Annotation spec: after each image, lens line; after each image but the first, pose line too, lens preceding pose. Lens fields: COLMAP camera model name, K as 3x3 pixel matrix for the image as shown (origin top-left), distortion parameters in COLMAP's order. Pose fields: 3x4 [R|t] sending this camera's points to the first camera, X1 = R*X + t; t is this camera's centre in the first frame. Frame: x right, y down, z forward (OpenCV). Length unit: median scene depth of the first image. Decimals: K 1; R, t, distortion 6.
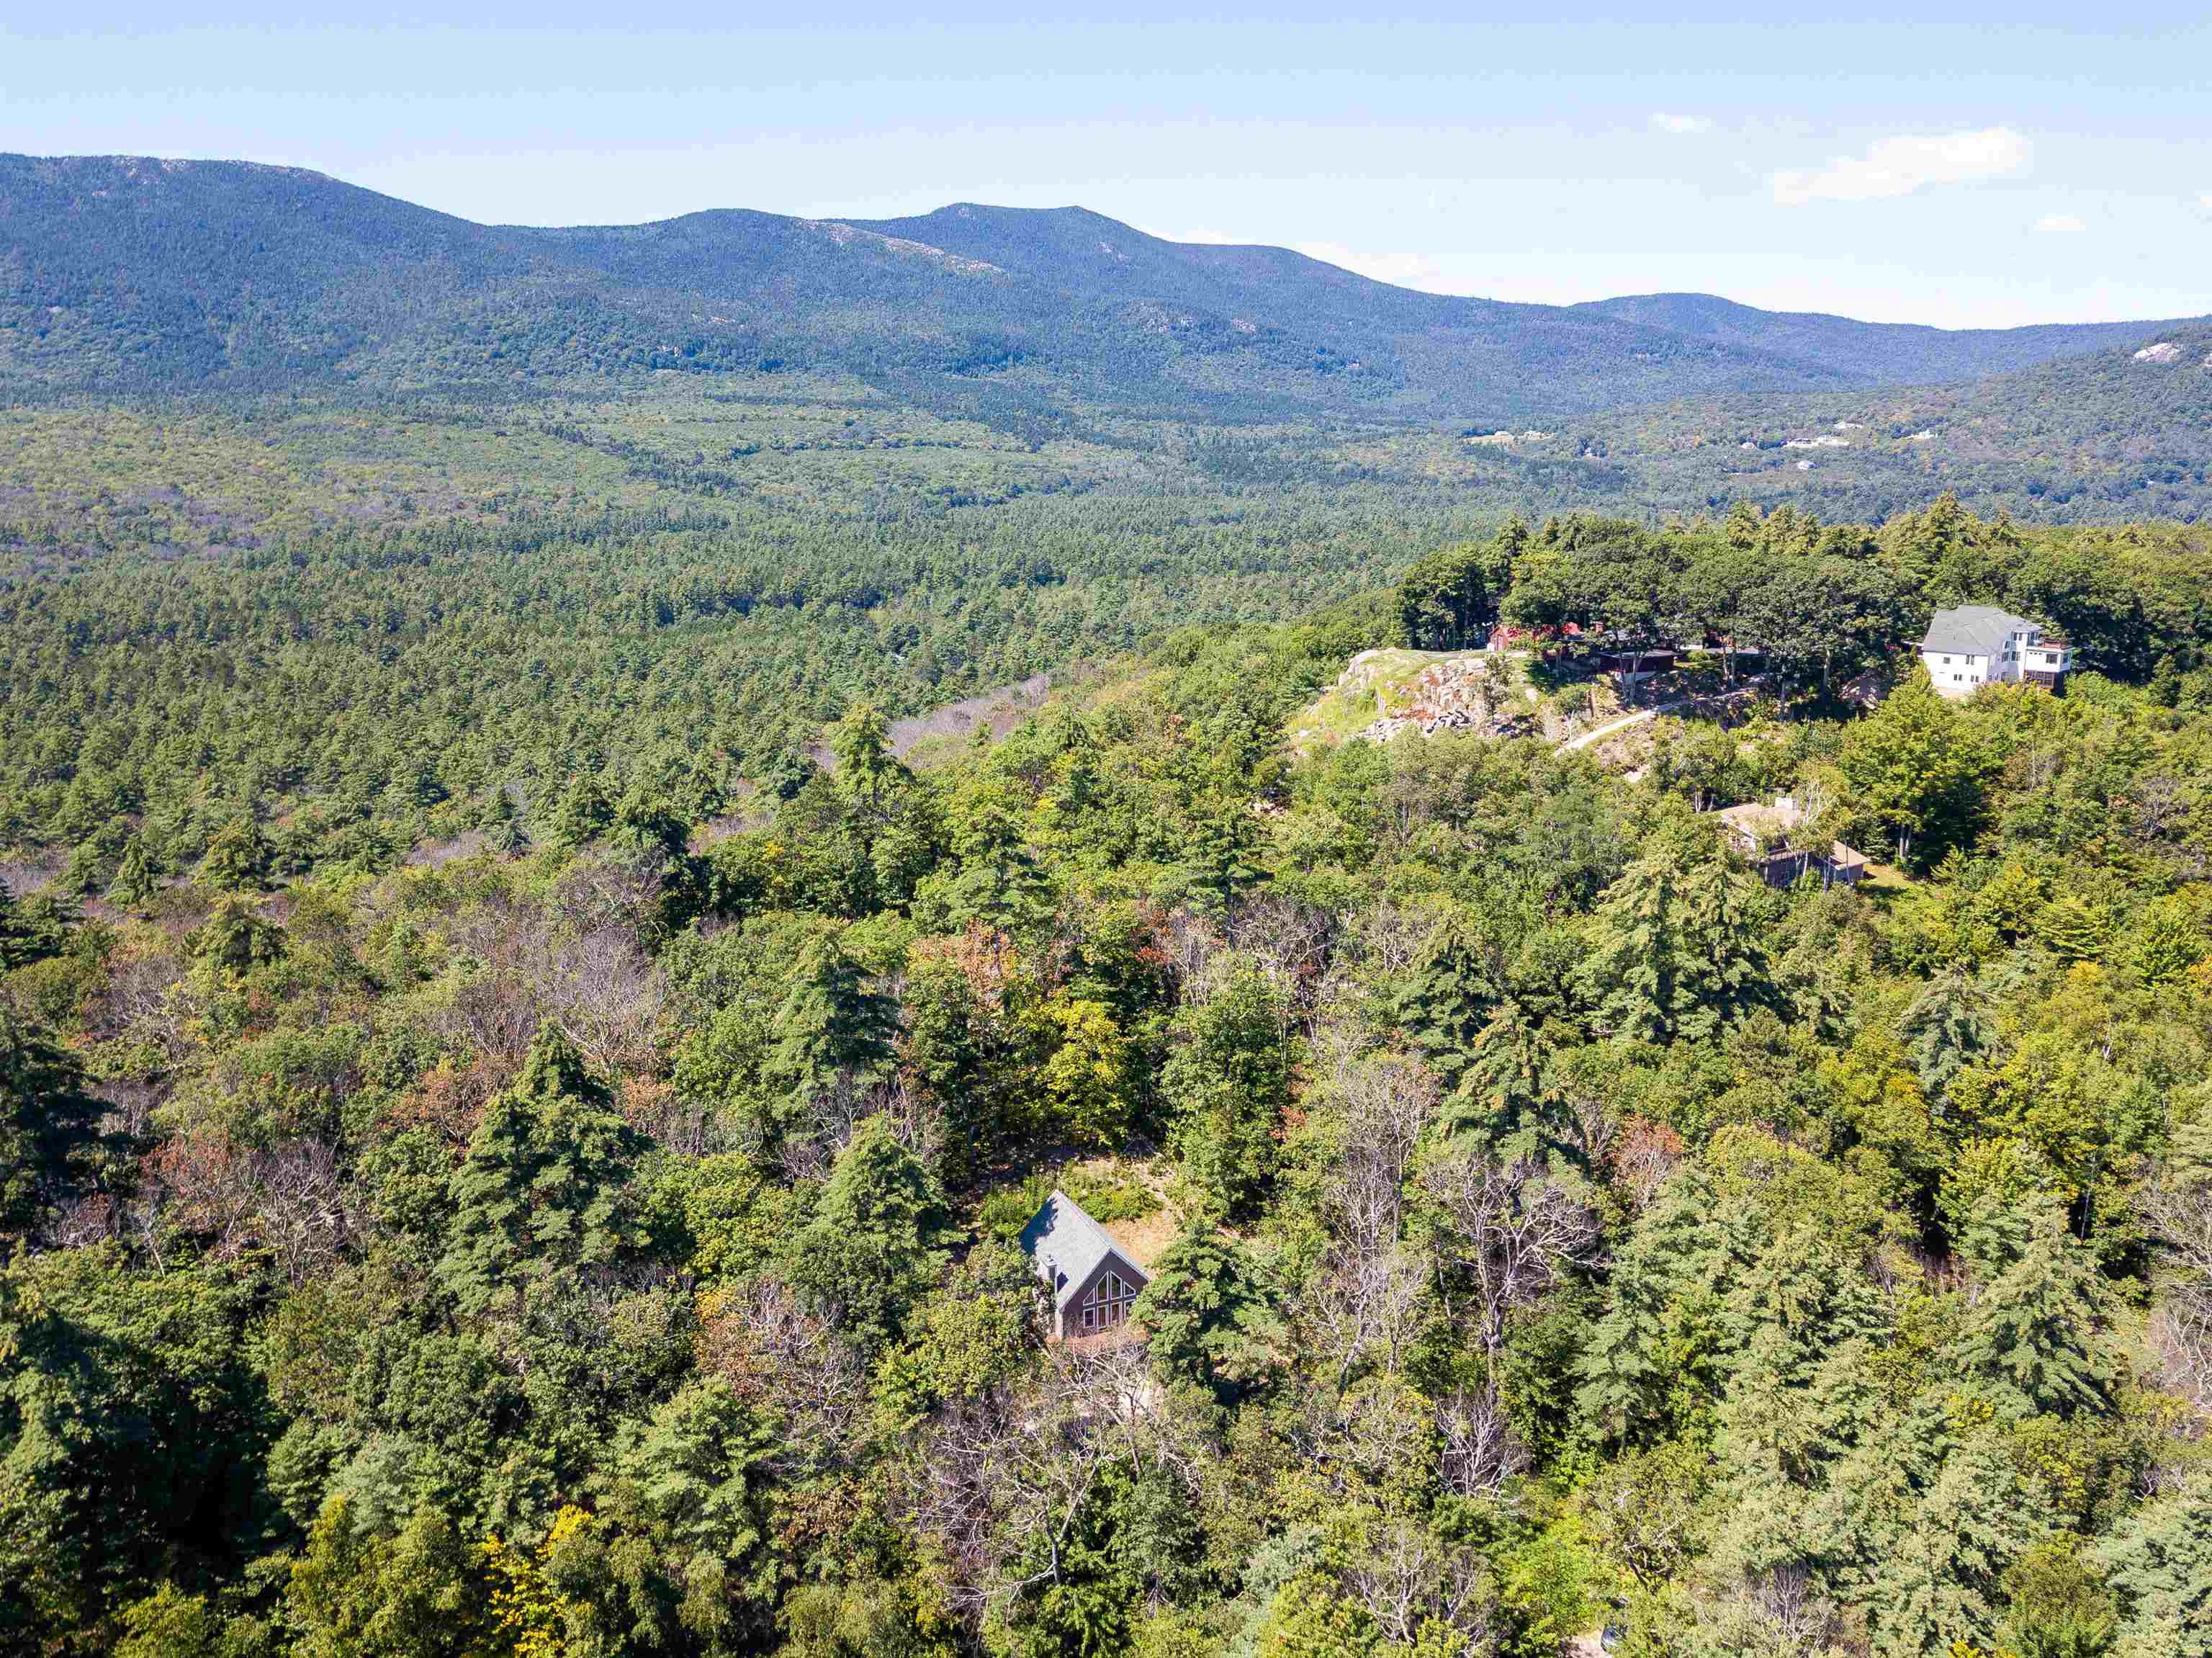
lens RADIAL K [[1739.0, 0, 1193.5], [0, 1739.0, 809.1], [0, 0, 1]] dist [0.023752, -0.001021]
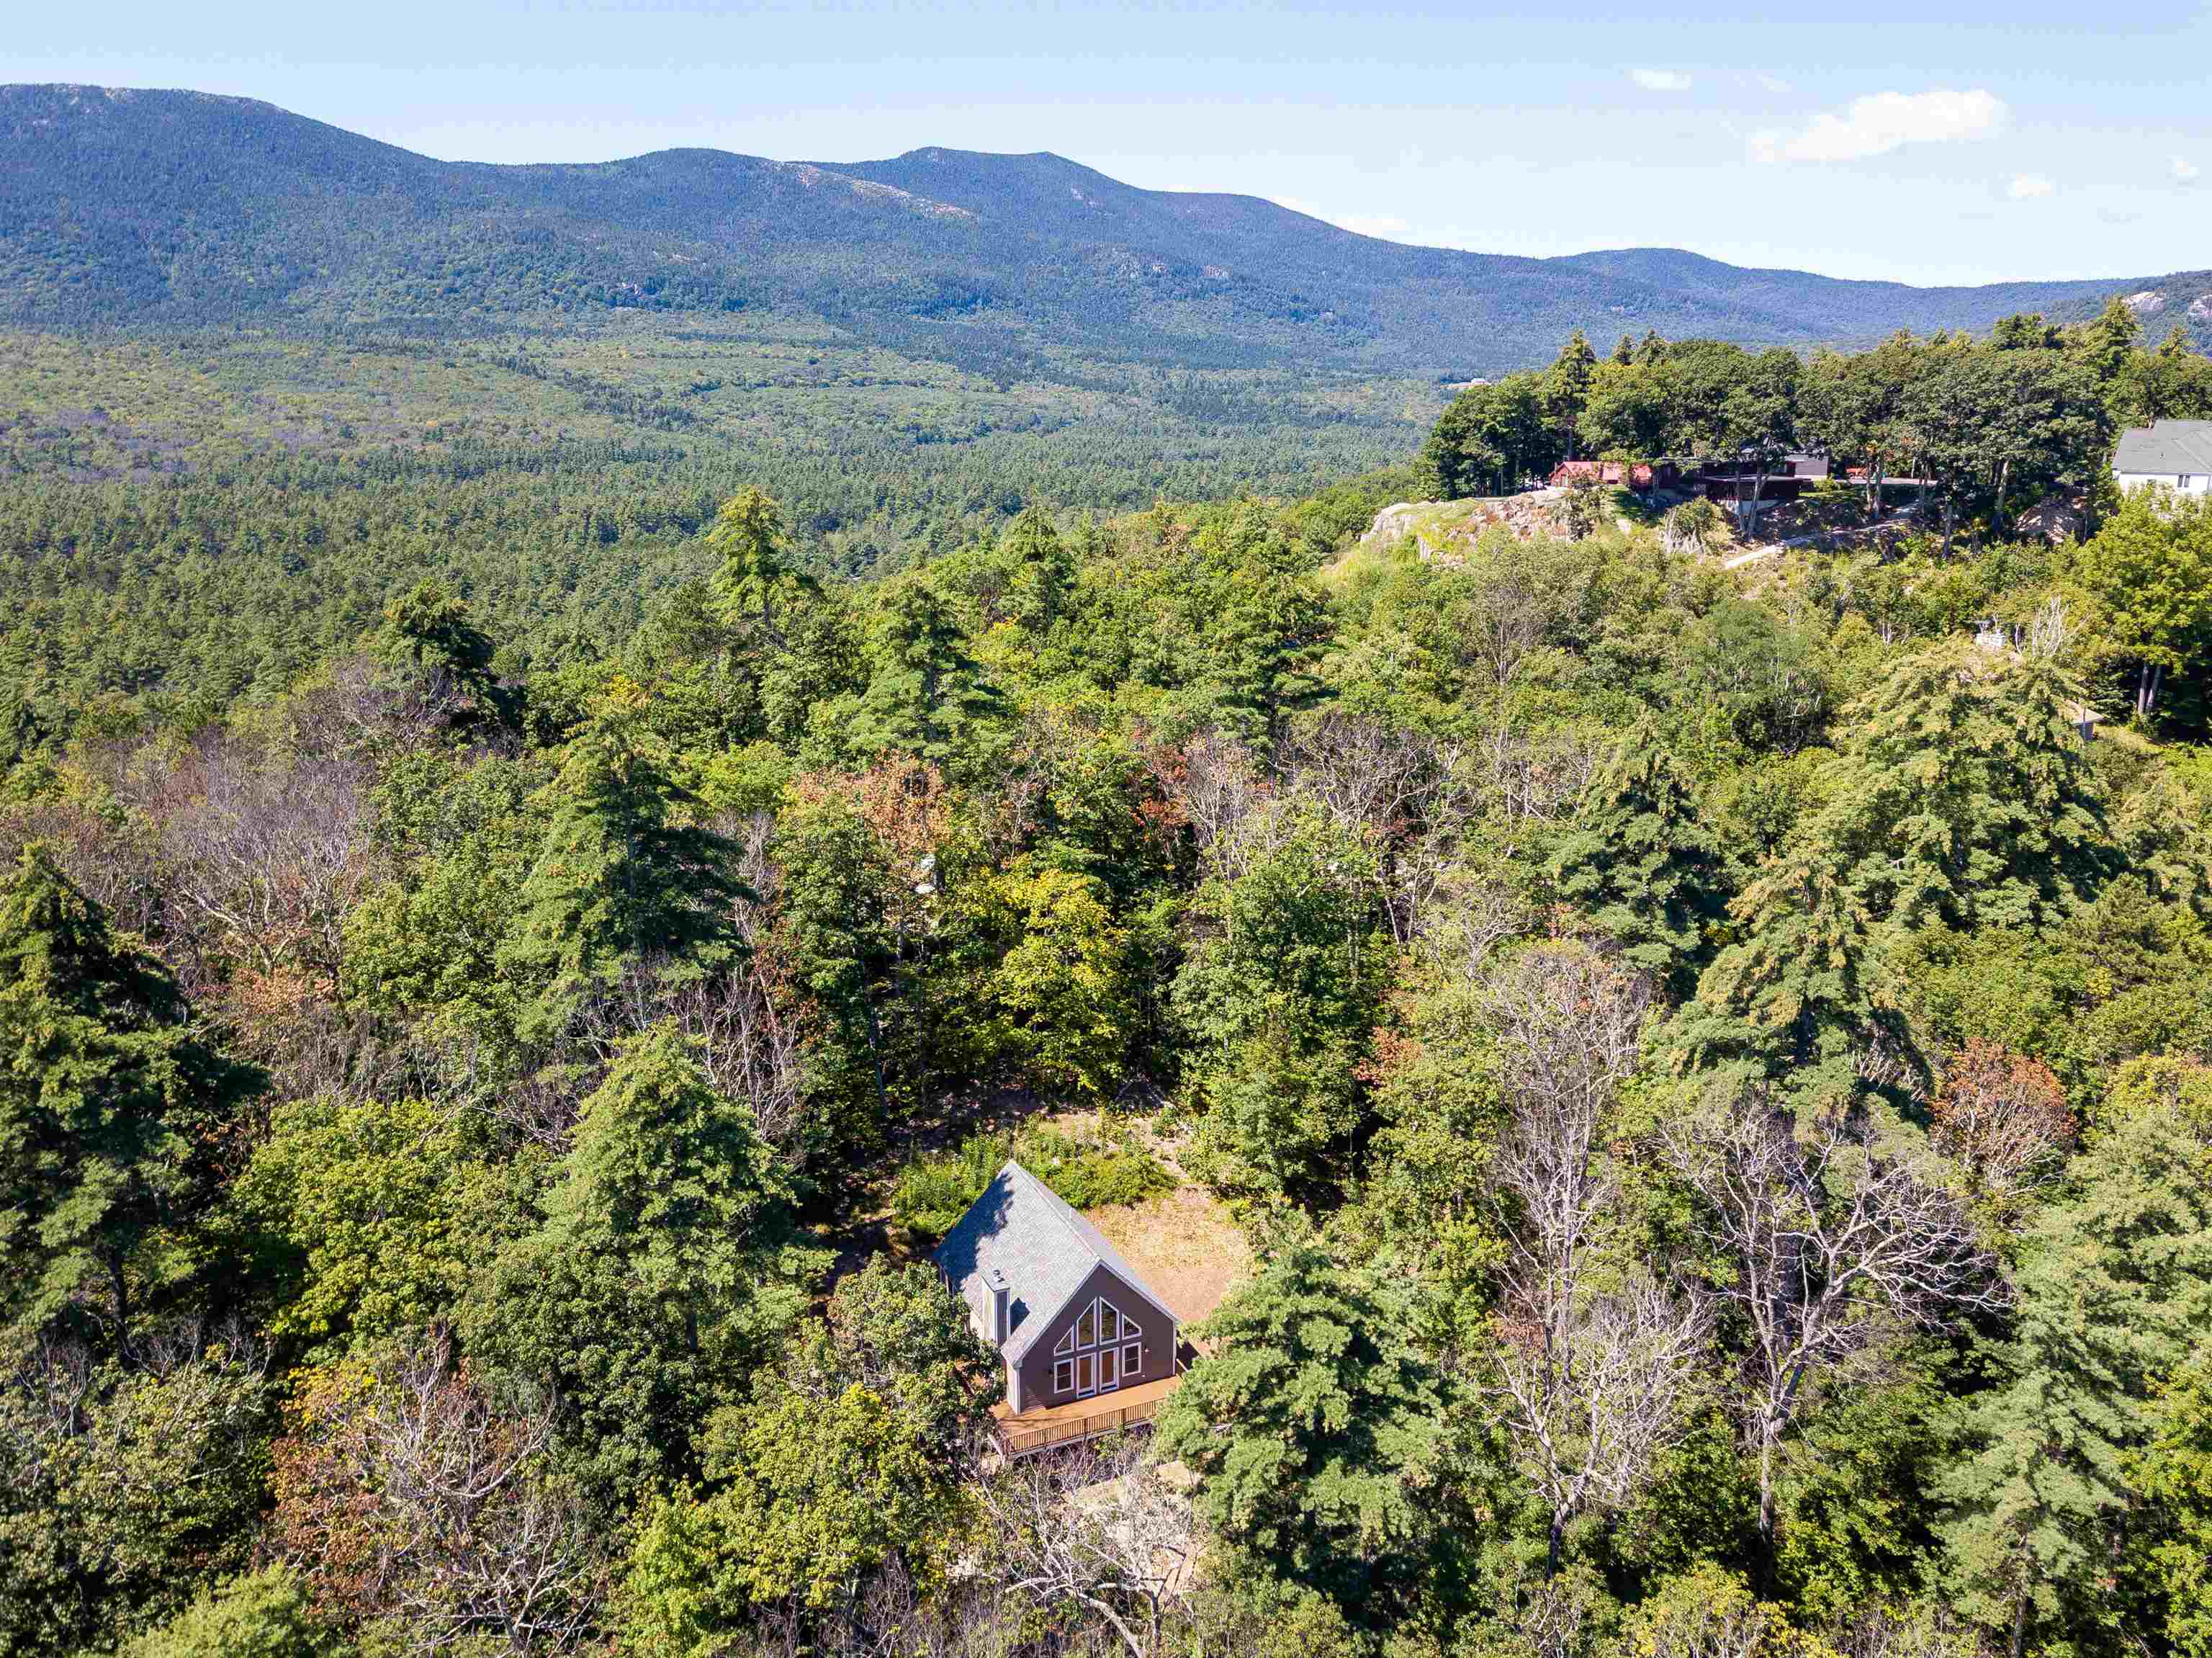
lens RADIAL K [[1739.0, 0, 1192.9], [0, 1739.0, 798.6], [0, 0, 1]] dist [0.023752, -0.001021]
pose [[0.999843, 0.003947, 0.017293, -0.018377], [-0.004288, 0.999797, 0.019689, 0.055834], [-0.017212, -0.019760, 0.999657, 0.276086]]
